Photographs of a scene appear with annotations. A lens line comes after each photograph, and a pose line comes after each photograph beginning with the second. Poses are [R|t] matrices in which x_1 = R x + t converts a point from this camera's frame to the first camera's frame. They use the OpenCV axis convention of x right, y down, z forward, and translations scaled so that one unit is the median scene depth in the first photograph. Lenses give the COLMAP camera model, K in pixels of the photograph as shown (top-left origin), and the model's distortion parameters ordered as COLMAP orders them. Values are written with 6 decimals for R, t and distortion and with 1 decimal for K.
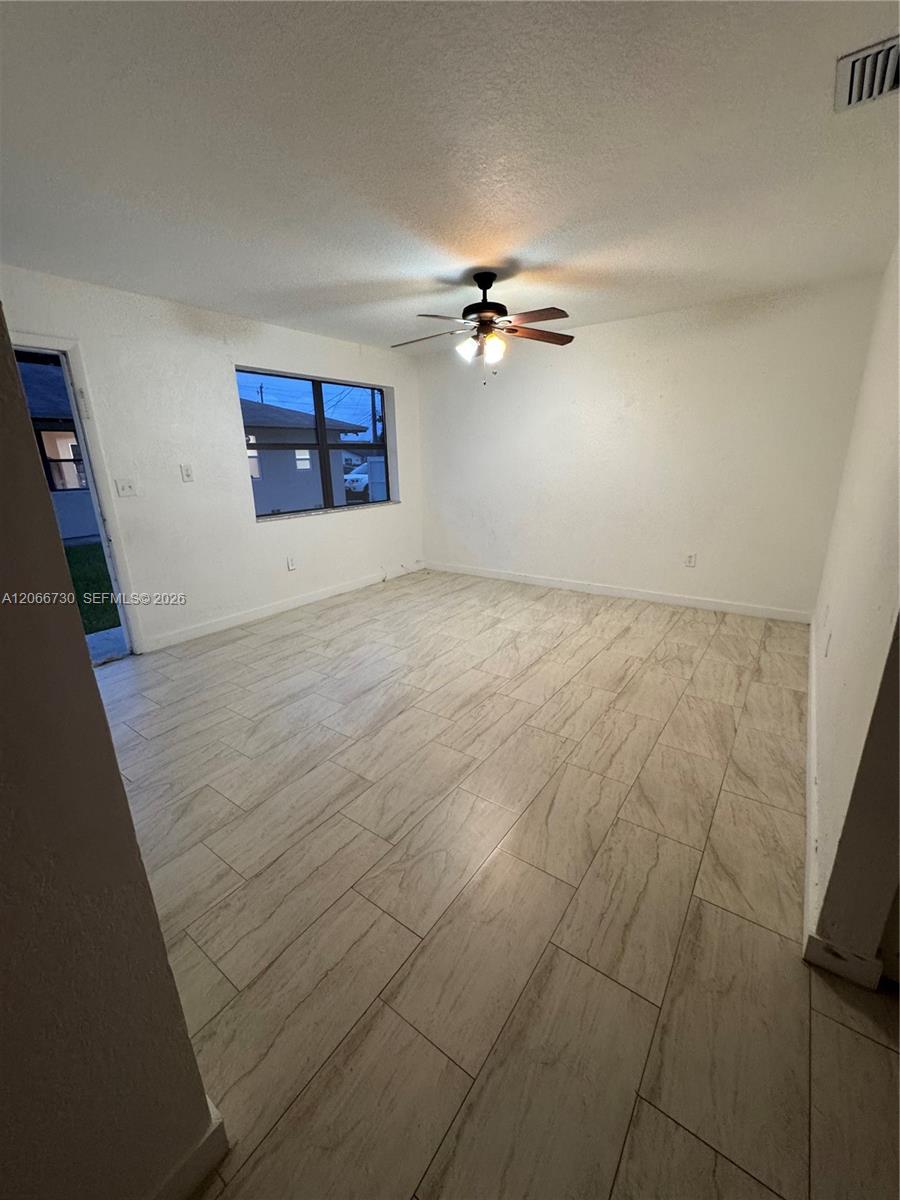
lens RADIAL K [[475.9, 0, 450.0], [0, 475.9, 600.0], [0, 0, 1]] dist [-0.001460, -0.000194]
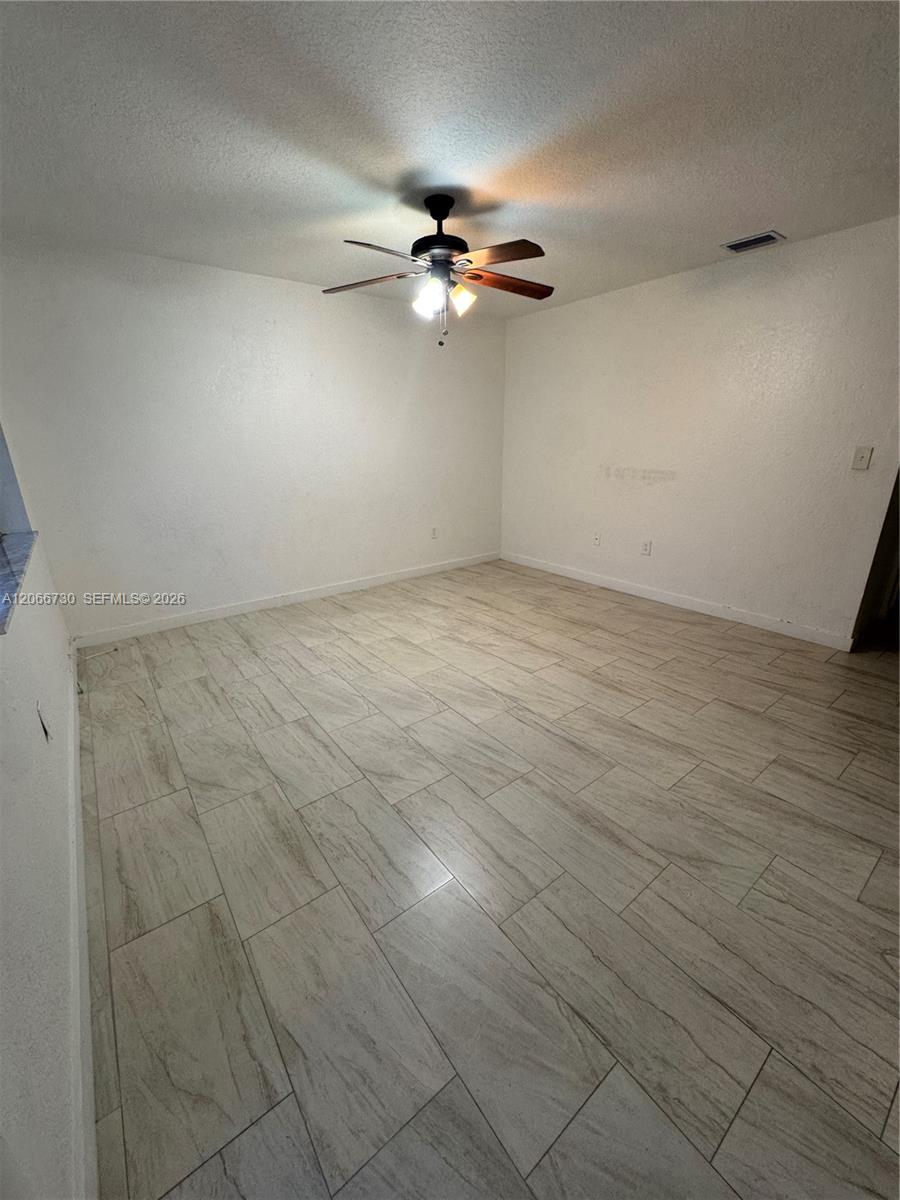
lens RADIAL K [[475.9, 0, 450.0], [0, 475.9, 600.0], [0, 0, 1]] dist [-0.001460, -0.000194]
pose [[0.286932, -0.291912, 0.912391, -0.703025], [0.279210, 0.936571, 0.211841, -0.198354], [-0.916358, 0.193964, 0.350237, 0.722795]]
